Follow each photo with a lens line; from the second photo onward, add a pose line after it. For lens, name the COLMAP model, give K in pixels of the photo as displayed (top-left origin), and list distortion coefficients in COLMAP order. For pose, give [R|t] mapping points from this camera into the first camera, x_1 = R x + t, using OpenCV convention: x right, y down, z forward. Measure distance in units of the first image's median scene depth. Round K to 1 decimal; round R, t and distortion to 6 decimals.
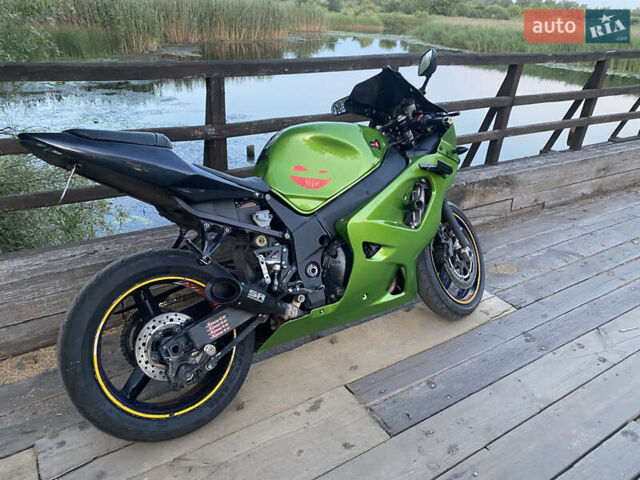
lens RADIAL K [[475.4, 0, 320.0], [0, 475.4, 240.0], [0, 0, 1]] dist [0.084618, -0.049818]
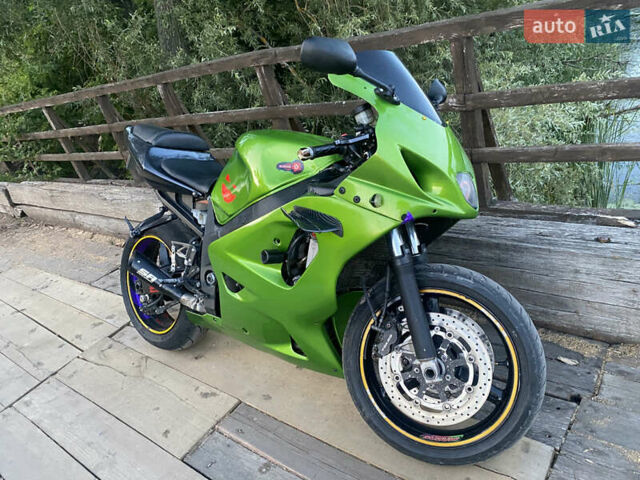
lens RADIAL K [[480.3, 0, 330.8], [0, 480.3, 241.5], [0, 0, 1]] dist [0.041251, -0.000269]
pose [[0.321325, 0.327098, -0.888683, 0.926407], [-0.166618, 0.943338, 0.286970, -0.338902], [0.932195, 0.055860, 0.357619, 0.832123]]
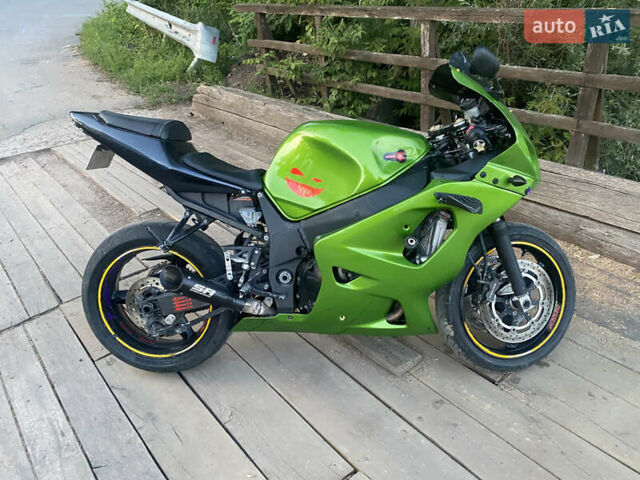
lens RADIAL K [[478.4, 0, 320.0], [0, 478.4, 240.0], [0, 0, 1]] dist [0.033873, -0.060983]
pose [[0.814178, 0.284757, -0.505993, 0.505104], [-0.175536, 0.951415, 0.252976, -0.264061], [0.553446, -0.117148, 0.824606, 0.218693]]
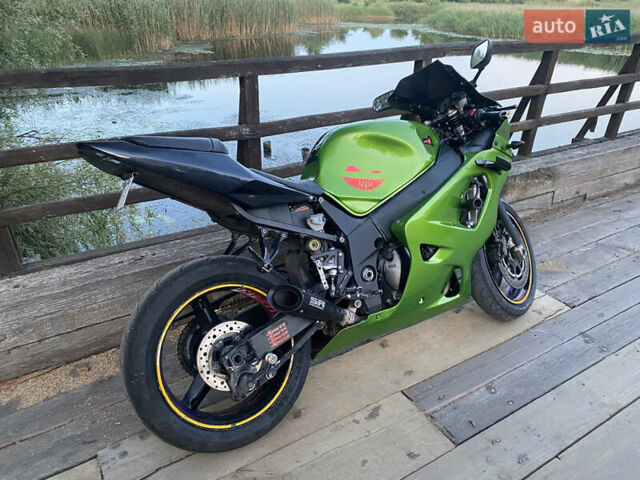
lens RADIAL K [[475.4, 0, 320.0], [0, 475.4, 240.0], [0, 0, 1]] dist [0.084618, -0.049818]
pose [[0.999227, -0.020365, -0.033622, -0.077104], [0.020782, 0.999711, 0.012094, -0.019078], [0.033366, -0.012783, 0.999361, 0.026713]]
